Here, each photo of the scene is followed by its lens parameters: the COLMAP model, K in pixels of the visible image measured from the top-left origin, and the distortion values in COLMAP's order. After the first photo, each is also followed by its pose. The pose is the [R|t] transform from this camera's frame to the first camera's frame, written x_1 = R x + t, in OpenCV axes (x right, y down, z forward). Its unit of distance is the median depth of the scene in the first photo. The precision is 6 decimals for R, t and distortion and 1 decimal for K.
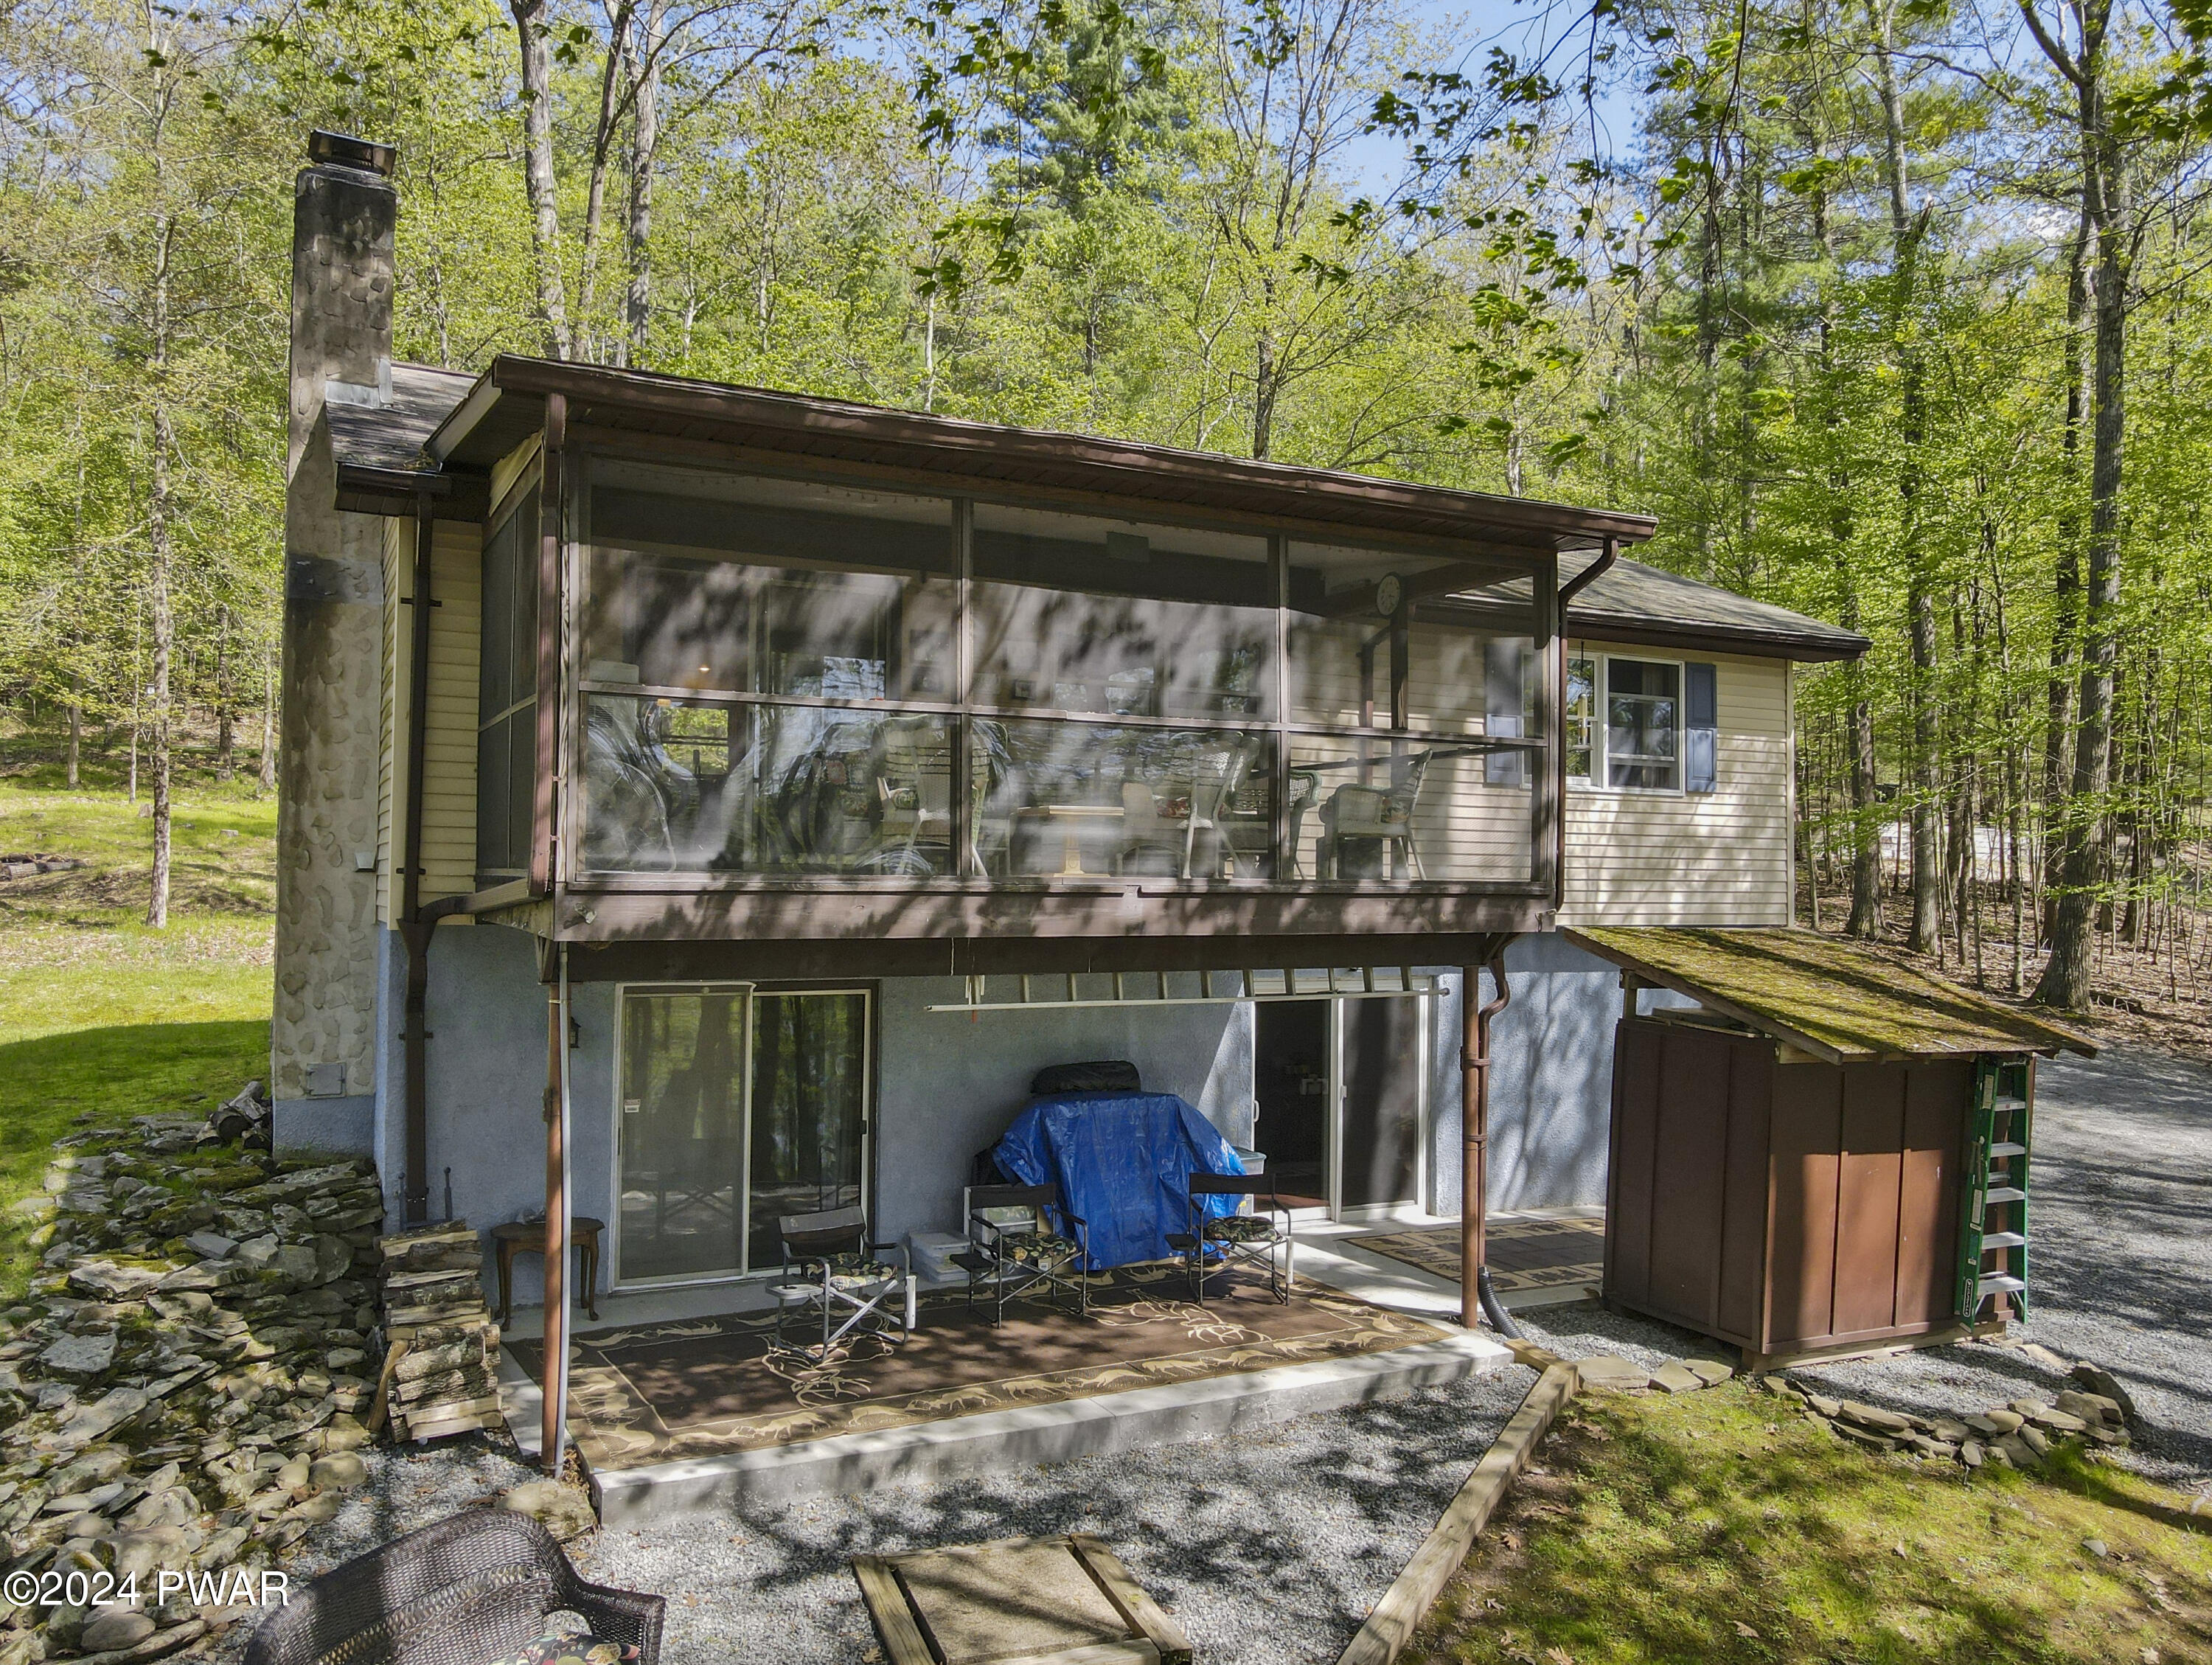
lens RADIAL K [[1647.3, 0, 1106.0], [0, 1647.3, 832.5], [0, 0, 1]] dist [-0.006756, -0.004953]
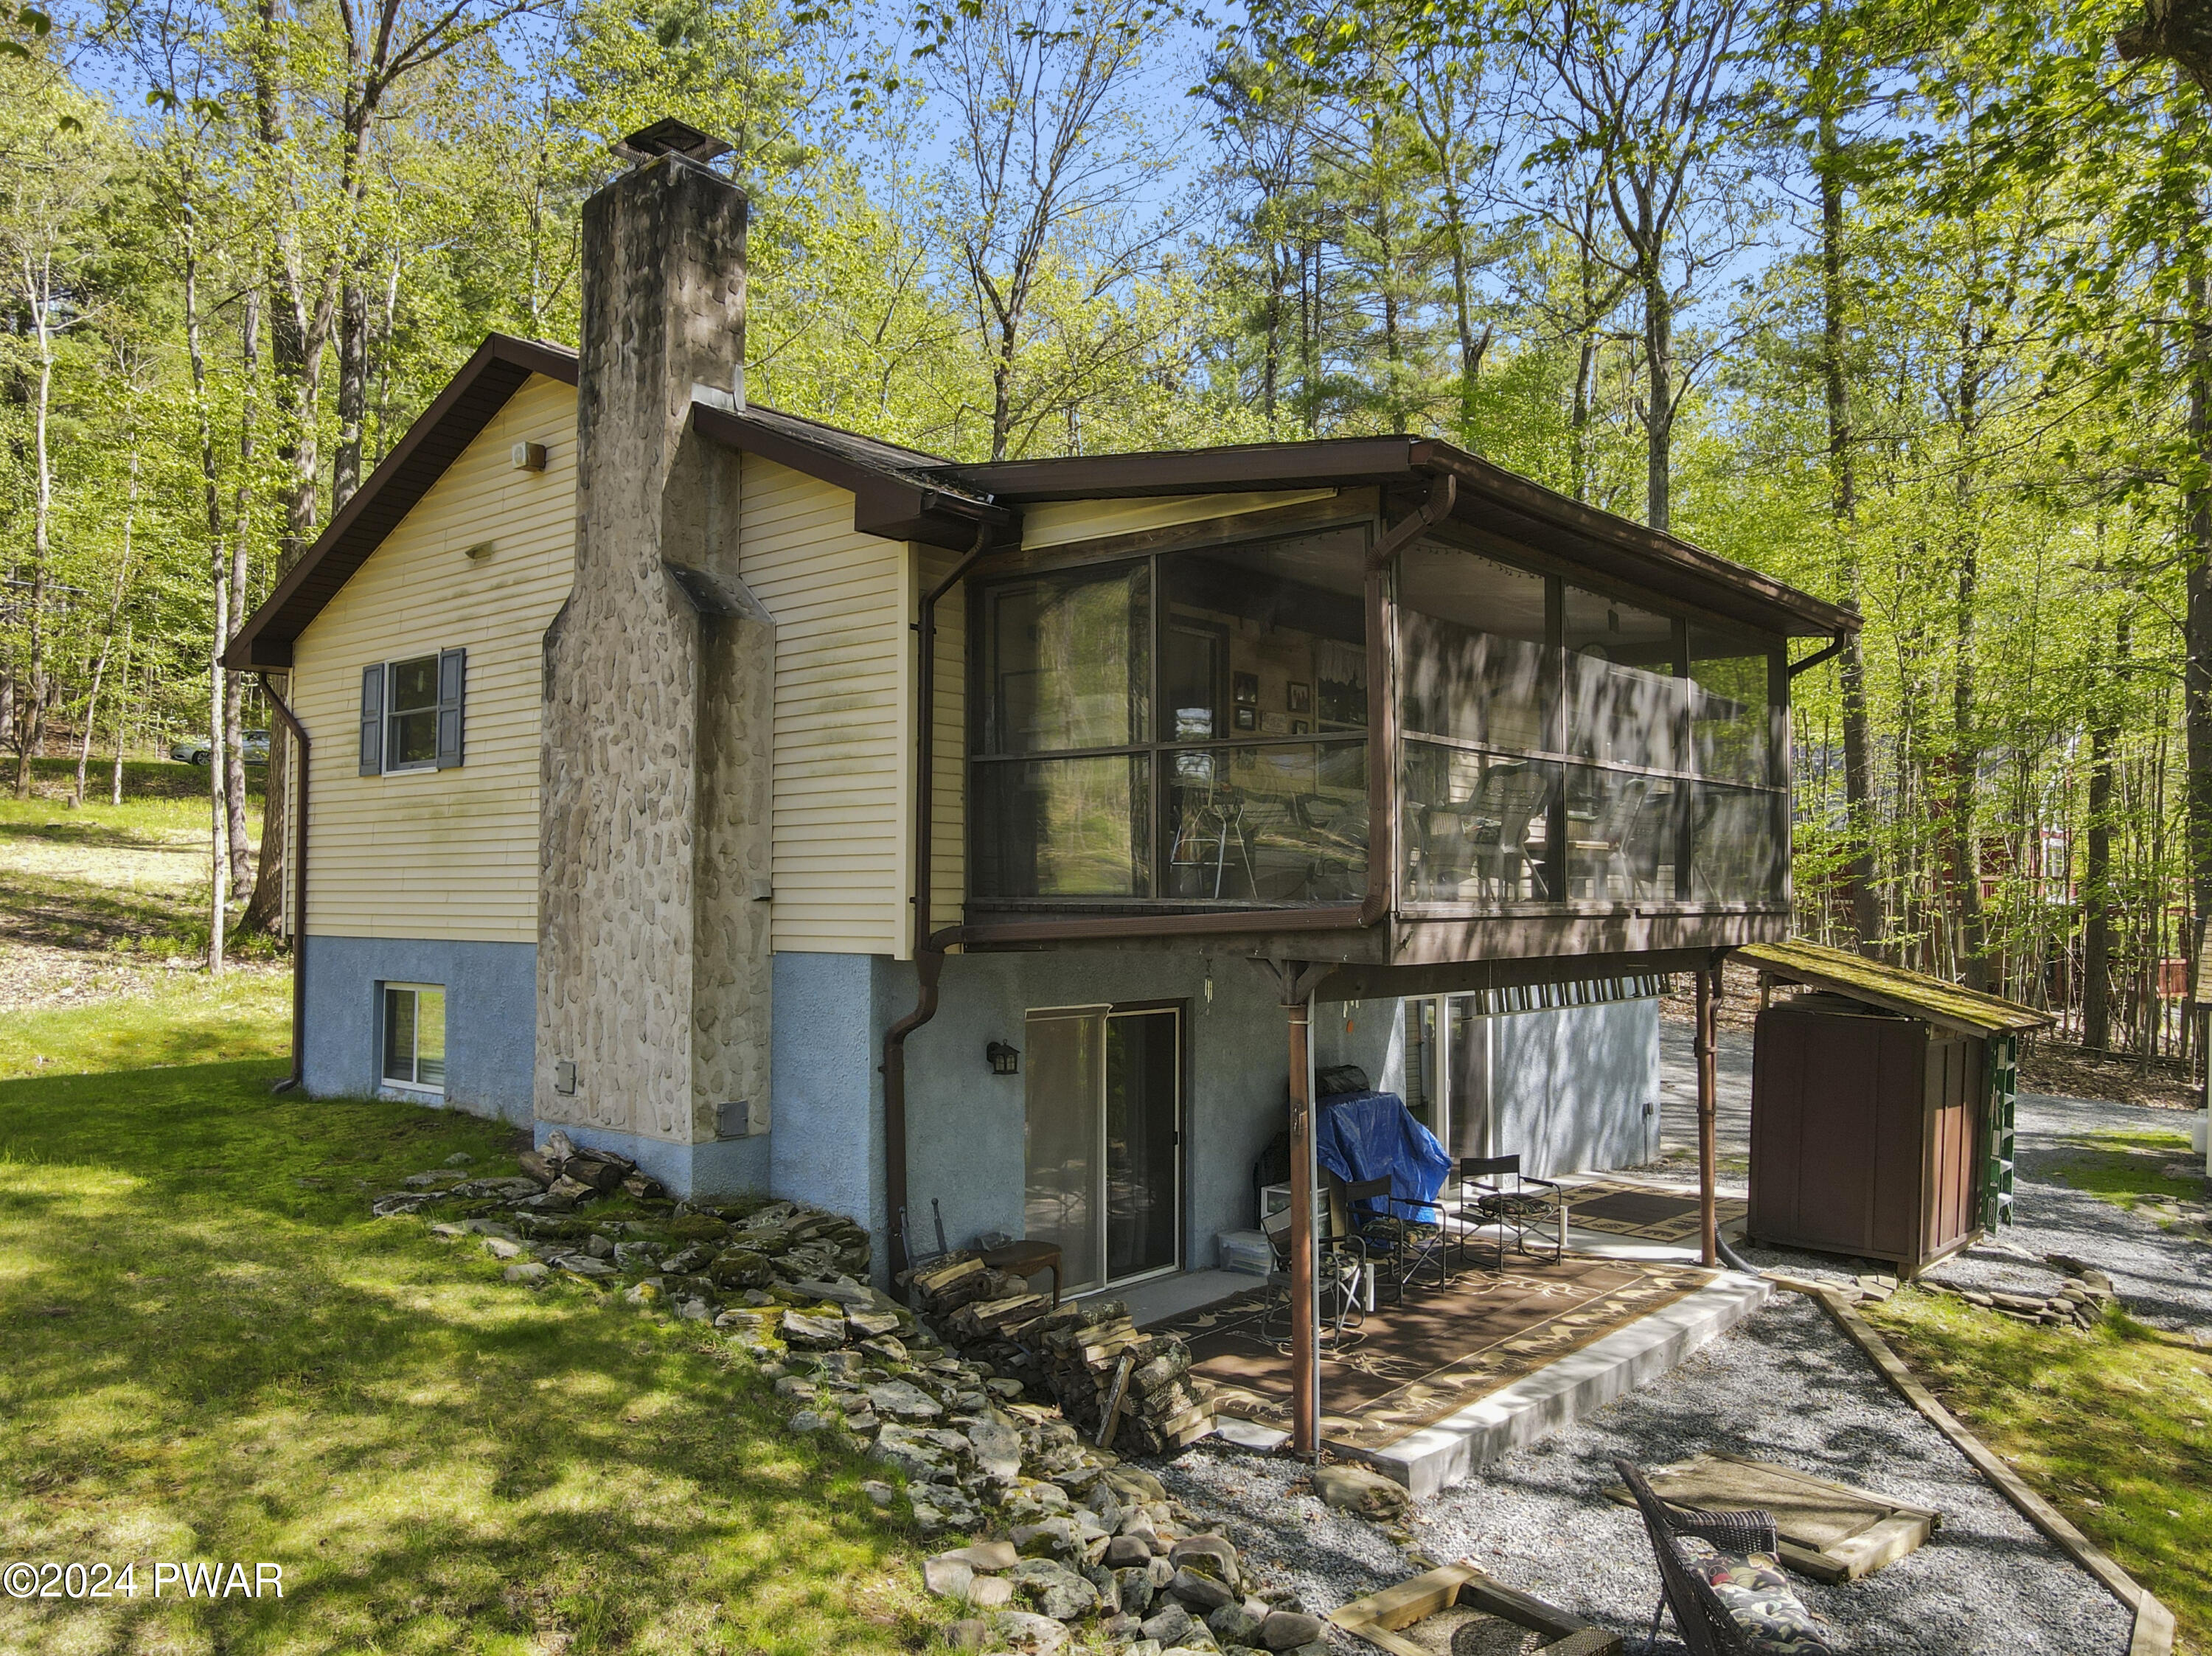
lens RADIAL K [[1600.2, 0, 1106.0], [0, 1600.2, 828.0], [0, 0, 1]] dist [0.004833, 0.002634]
pose [[0.924529, 0.010732, 0.380961, -0.674916], [-0.004358, 0.999836, -0.017591, -0.003187], [-0.381087, 0.014603, 0.924424, 0.066802]]
